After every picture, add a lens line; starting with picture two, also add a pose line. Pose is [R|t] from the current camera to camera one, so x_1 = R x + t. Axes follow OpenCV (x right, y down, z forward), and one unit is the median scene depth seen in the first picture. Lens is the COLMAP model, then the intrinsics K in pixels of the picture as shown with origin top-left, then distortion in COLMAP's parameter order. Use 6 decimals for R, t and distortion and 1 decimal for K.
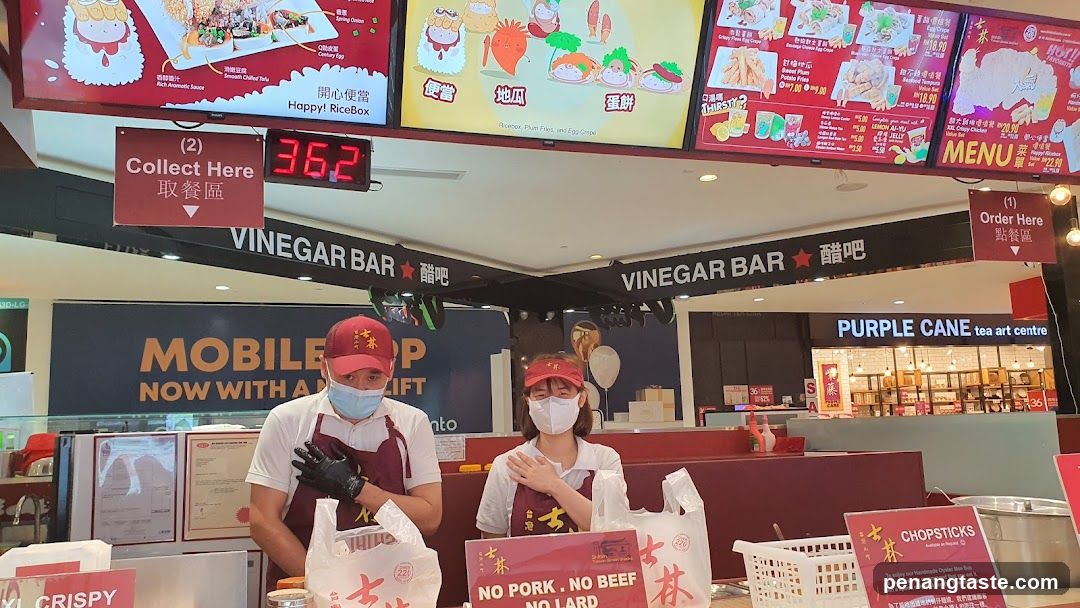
lens RADIAL K [[851.0, 0, 559.6], [0, 851.0, 325.2], [0, 0, 1]] dist [0.056004, -0.013163]
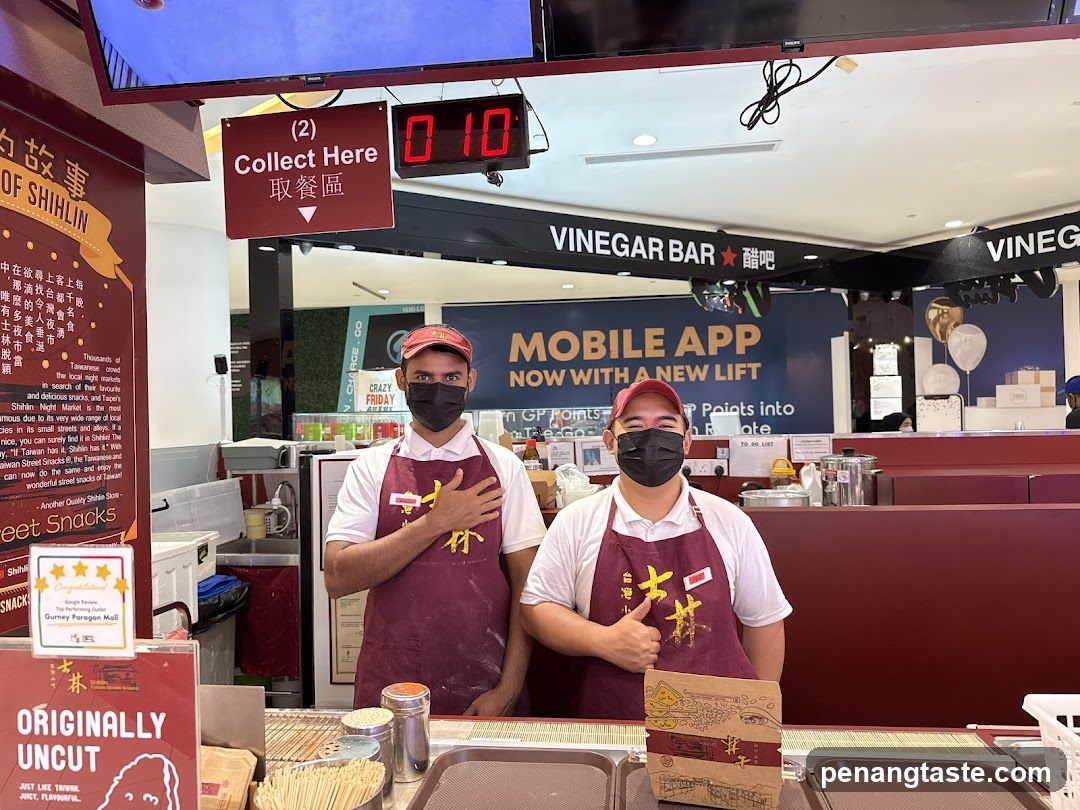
lens RADIAL K [[768.9, 0, 527.4], [0, 768.9, 419.2], [0, 0, 1]] dist [0.030469, -0.045716]
pose [[0.891336, 0.018903, -0.452949, 0.022827], [0.044902, 0.990536, 0.129698, -0.006662], [0.451114, -0.135943, 0.882052, 0.110161]]
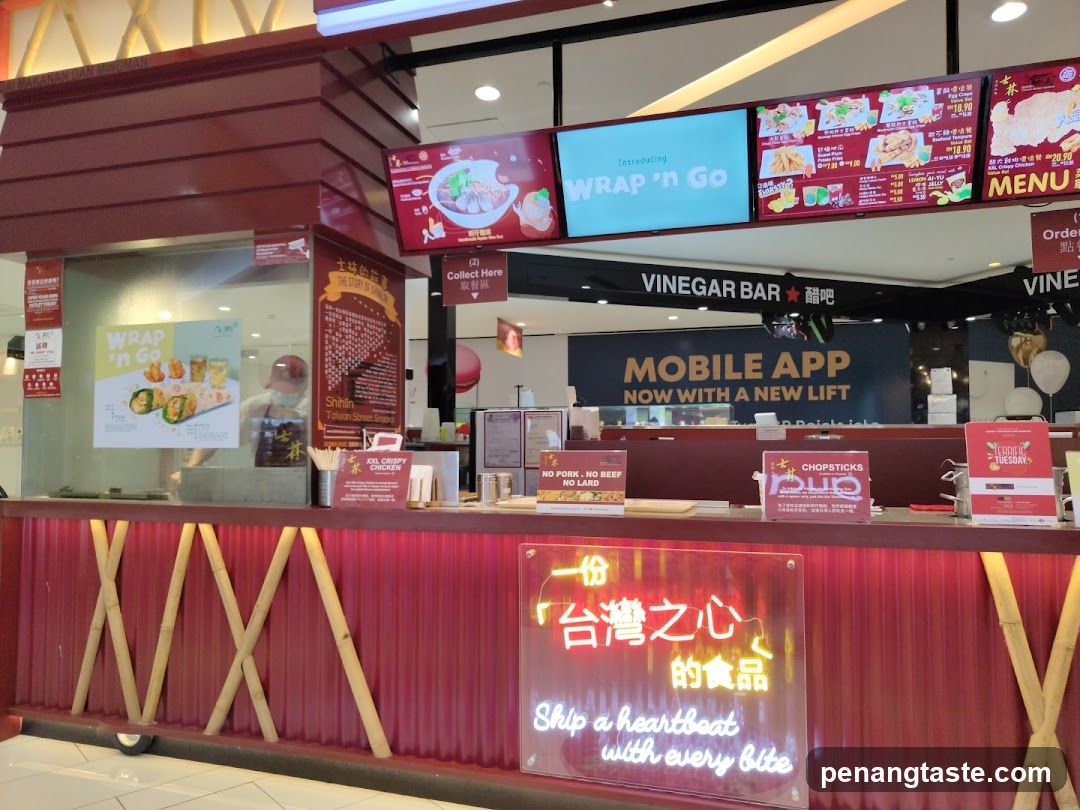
lens RADIAL K [[755.6, 0, 556.3], [0, 755.6, 442.7], [0, 0, 1]] dist [-0.004090, 0.015898]
pose [[0.818798, 0.031473, -0.573218, 0.198862], [0.044835, 0.991940, 0.118507, 0.002169], [0.572328, -0.122734, 0.810788, -0.100556]]
